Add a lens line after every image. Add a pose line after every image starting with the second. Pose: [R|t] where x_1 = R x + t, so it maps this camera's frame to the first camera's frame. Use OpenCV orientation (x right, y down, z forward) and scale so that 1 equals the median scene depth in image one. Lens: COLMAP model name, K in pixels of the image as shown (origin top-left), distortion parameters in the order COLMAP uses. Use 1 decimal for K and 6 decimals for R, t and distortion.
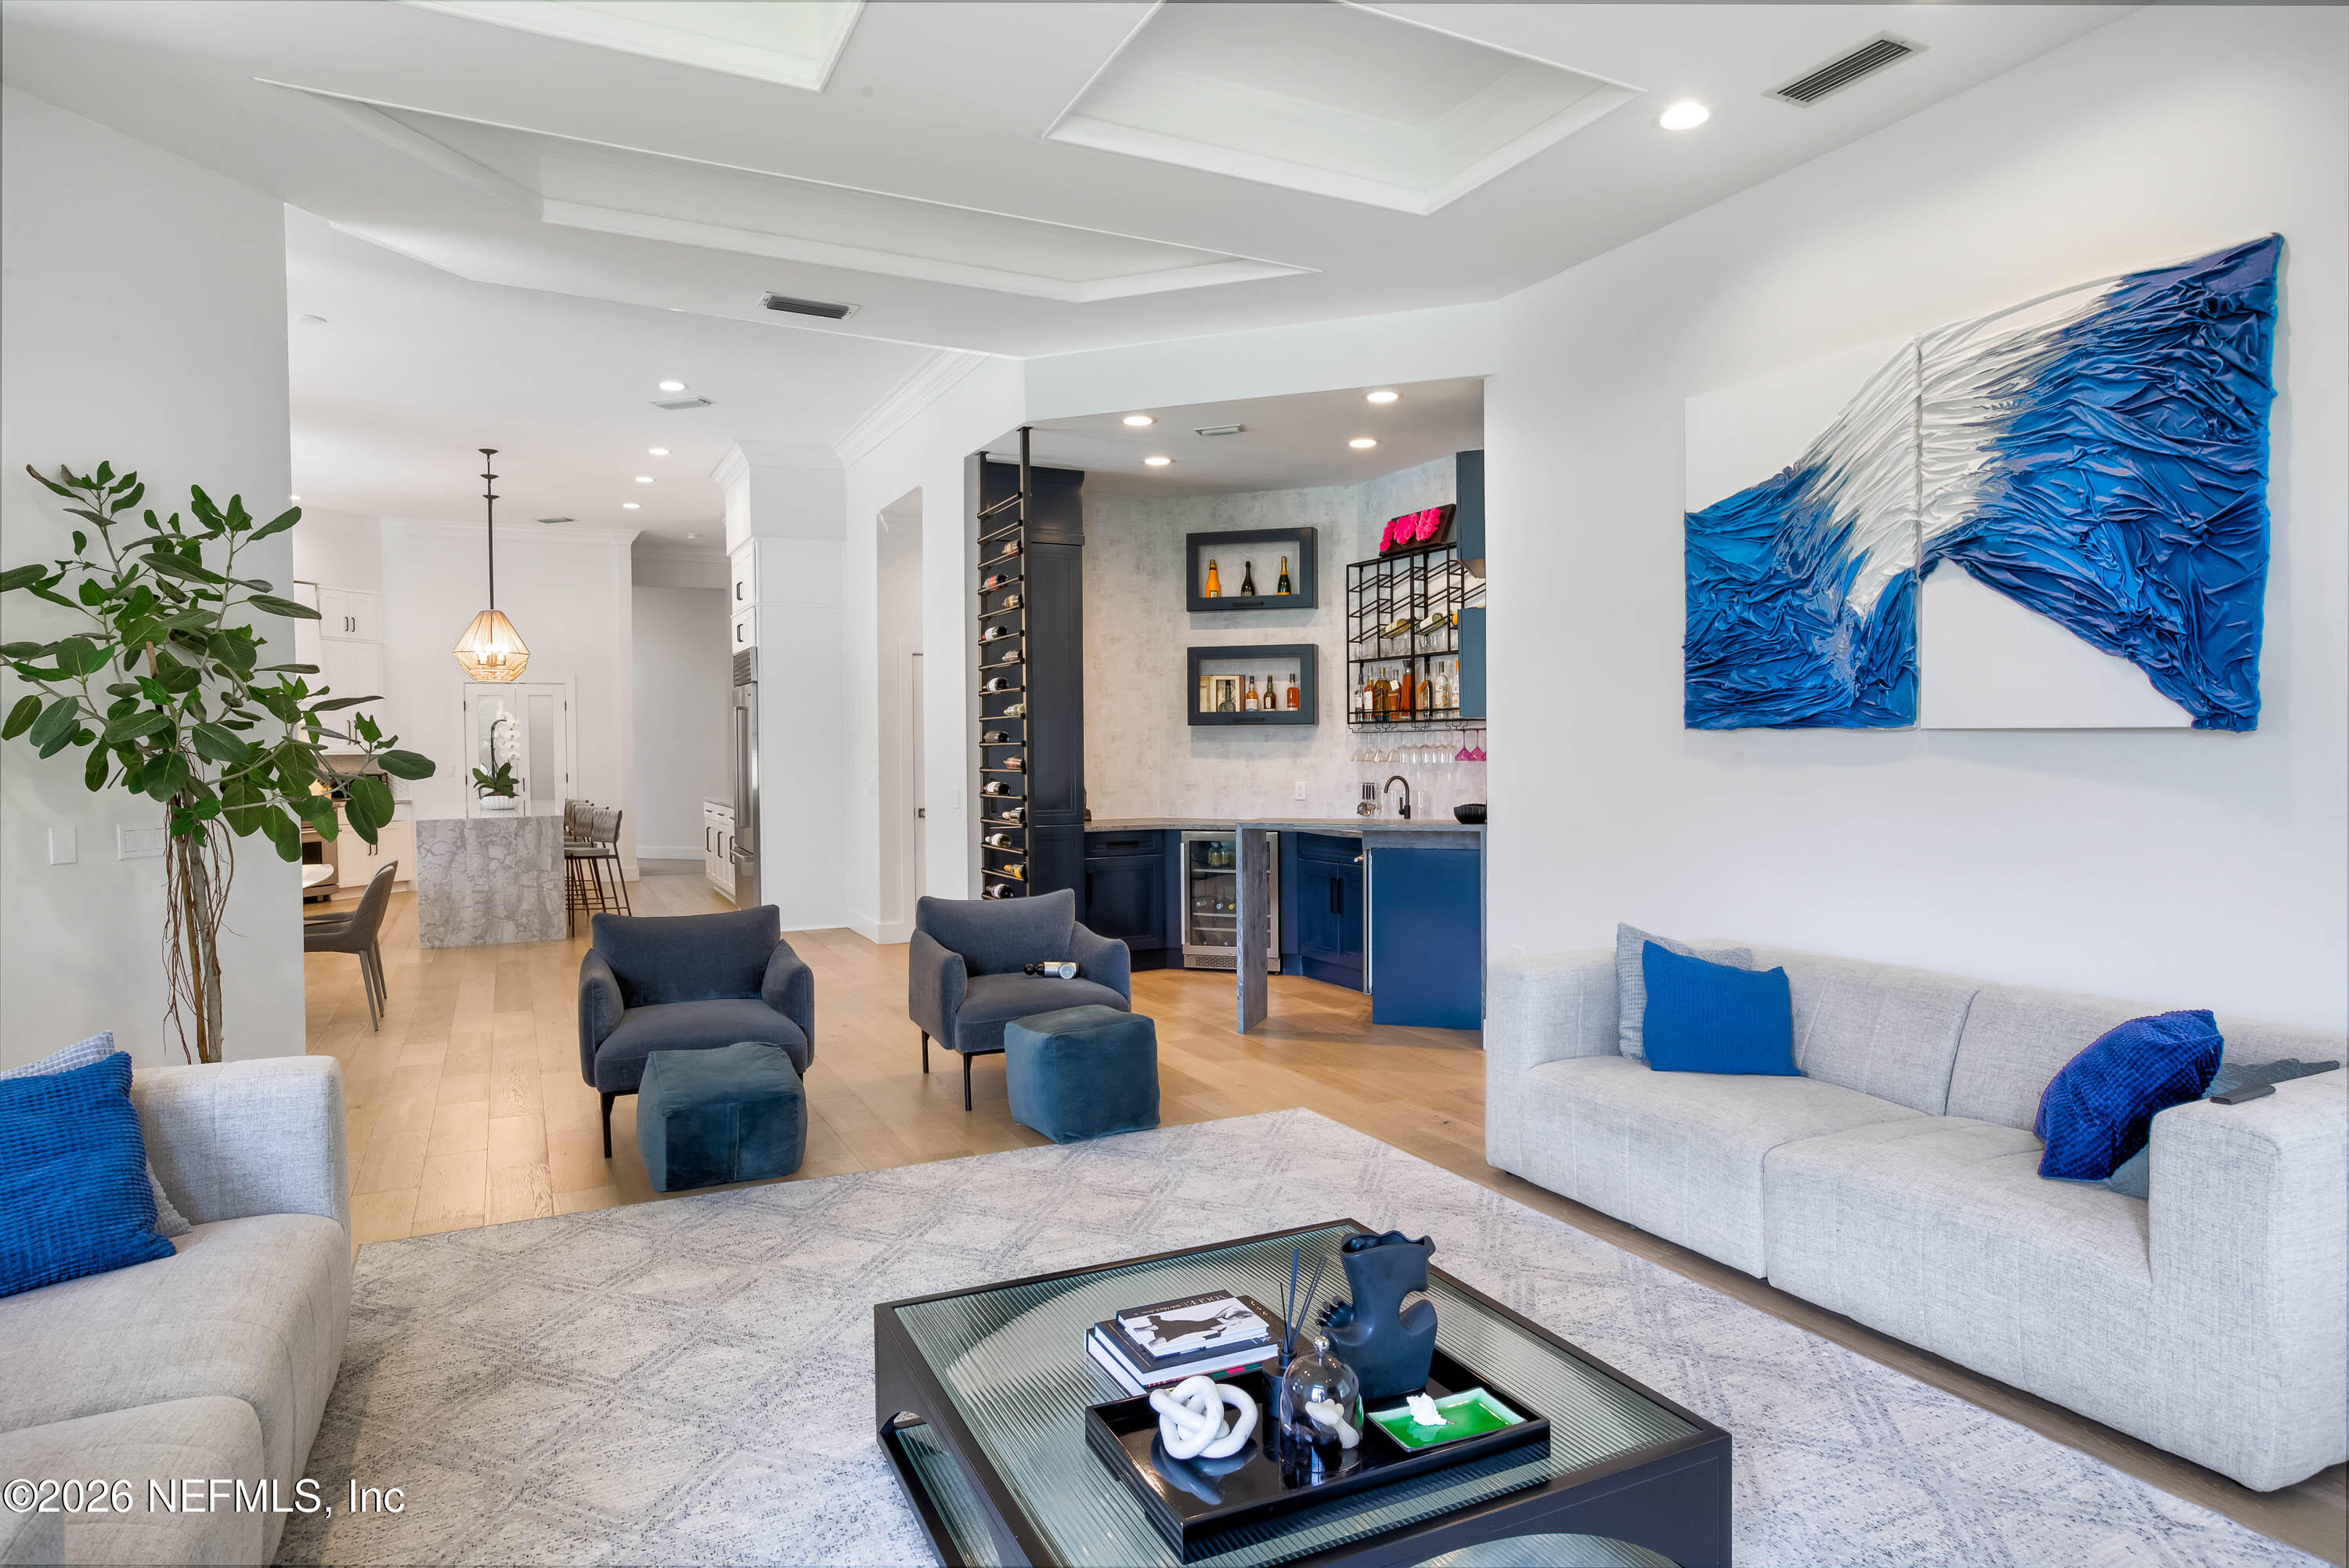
lens RADIAL K [[1369.6, 0, 1172.9], [0, 1369.6, 770.6], [0, 0, 1]] dist [-0.019088, 0.006148]
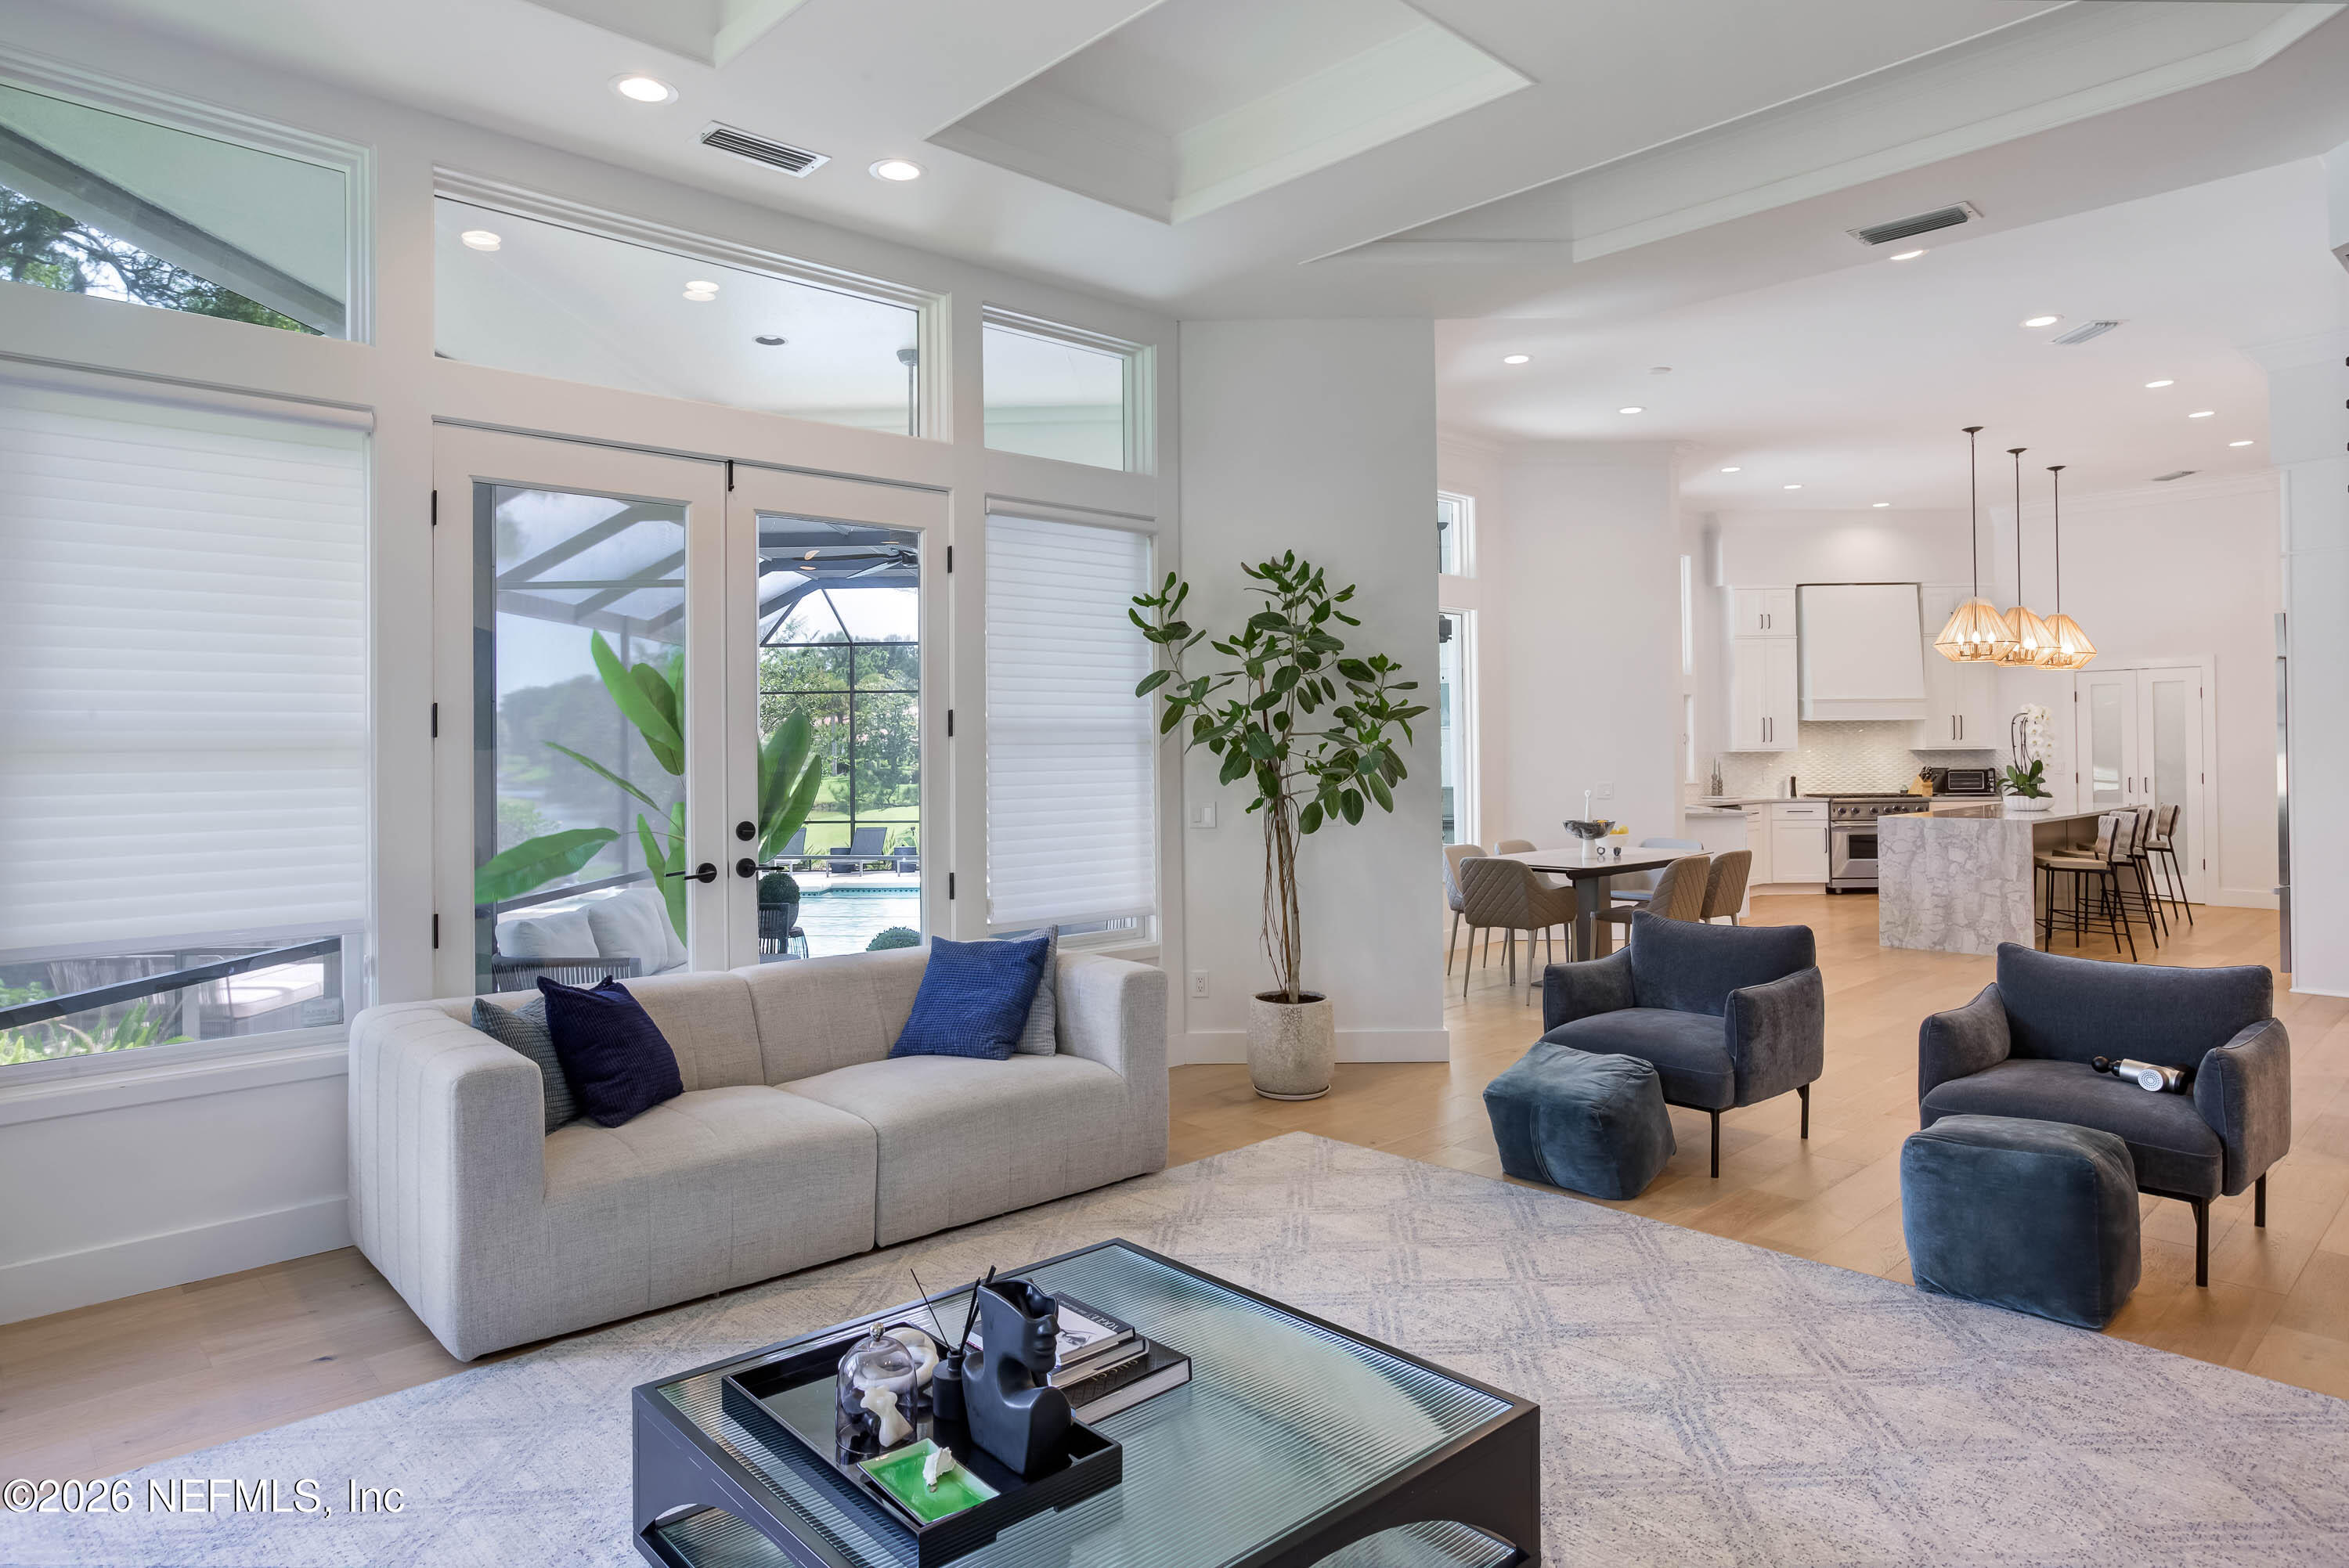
lens RADIAL K [[1369.6, 0, 1127.7], [0, 1369.6, 724.4], [0, 0, 1]] dist [-0.019088, 0.006148]
pose [[0.273928, -0.013701, -0.961653, 0.523866], [-0.013344, 0.999748, -0.018044, -0.011977], [0.961658, 0.017775, 0.273676, 0.399539]]
